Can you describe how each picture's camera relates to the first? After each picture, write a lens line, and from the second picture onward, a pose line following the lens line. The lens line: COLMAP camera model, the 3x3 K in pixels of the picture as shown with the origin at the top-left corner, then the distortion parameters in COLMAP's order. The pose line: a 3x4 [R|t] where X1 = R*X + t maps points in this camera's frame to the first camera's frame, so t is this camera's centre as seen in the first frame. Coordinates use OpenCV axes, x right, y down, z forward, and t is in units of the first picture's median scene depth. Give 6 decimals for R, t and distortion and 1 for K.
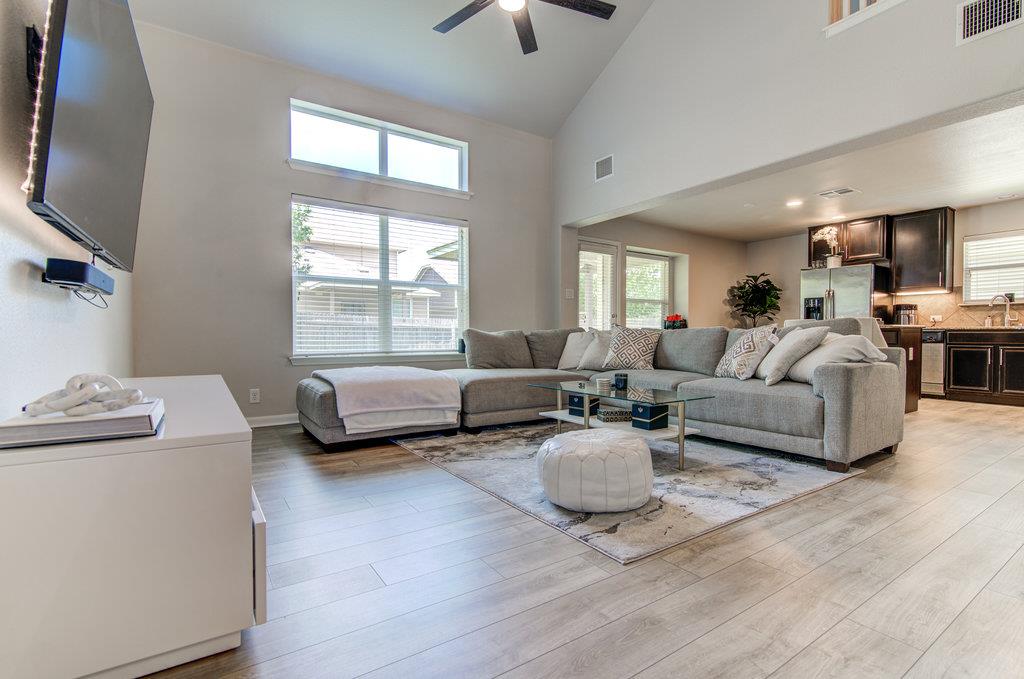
lens RADIAL K [[483.3, 0, 519.4], [0, 483.3, 340.2], [0, 0, 1]] dist [-0.003225, 0.000167]
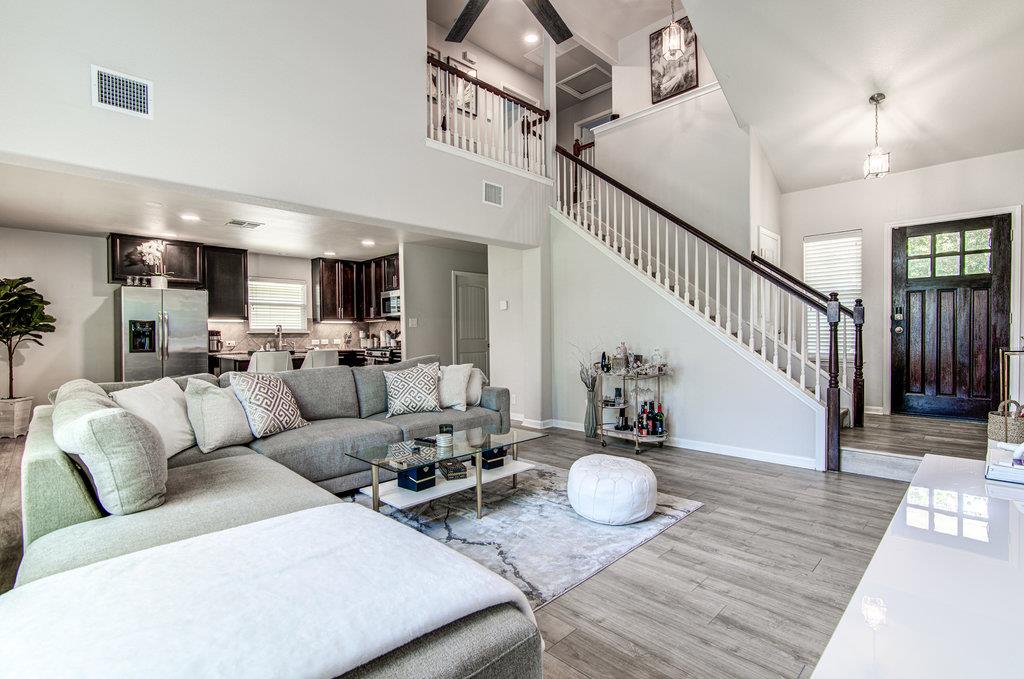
lens RADIAL K [[483.3, 0, 519.4], [0, 483.3, 340.2], [0, 0, 1]] dist [-0.003225, 0.000167]
pose [[-0.209194, -0.011659, 0.977805, -0.393963], [0.020134, 0.999666, 0.016227, -0.057346], [-0.977667, 0.023082, -0.208889, 0.567033]]
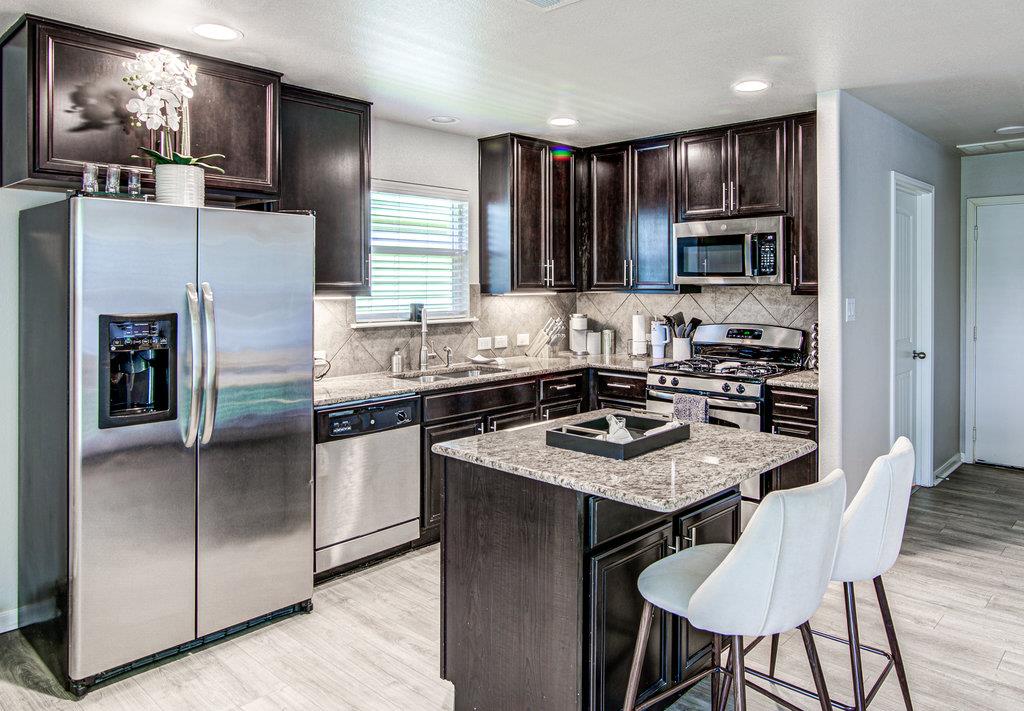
lens RADIAL K [[701.0, 0, 515.5], [0, 701.0, 282.6], [0, 0, 1]] dist [-0.000054, -0.000984]
pose [[-0.217384, -0.004624, 0.976075, 0.230345], [0.011347, 0.999909, 0.007264, -0.112756], [-0.976020, 0.012654, -0.217311, 0.957365]]
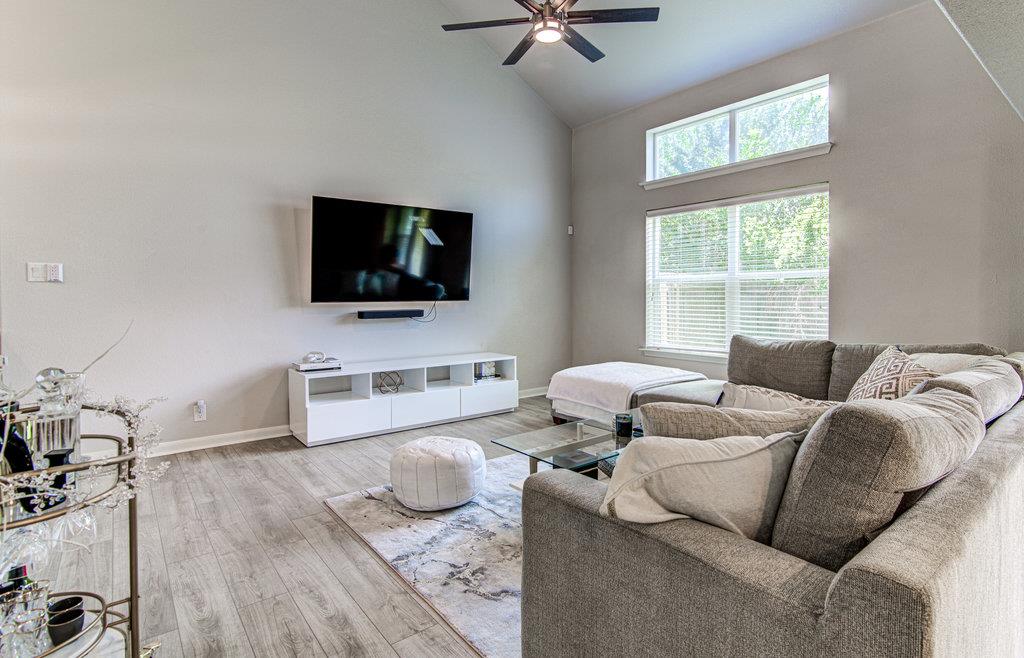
lens RADIAL K [[500.7, 0, 511.2], [0, 500.7, 305.7], [0, 0, 1]] dist [0.000765, 0.000211]
pose [[0.068916, 0.016505, -0.997486, 0.531978], [-0.009504, 0.999829, 0.015887, -0.062536], [0.997577, 0.008385, 0.069061, 0.414472]]
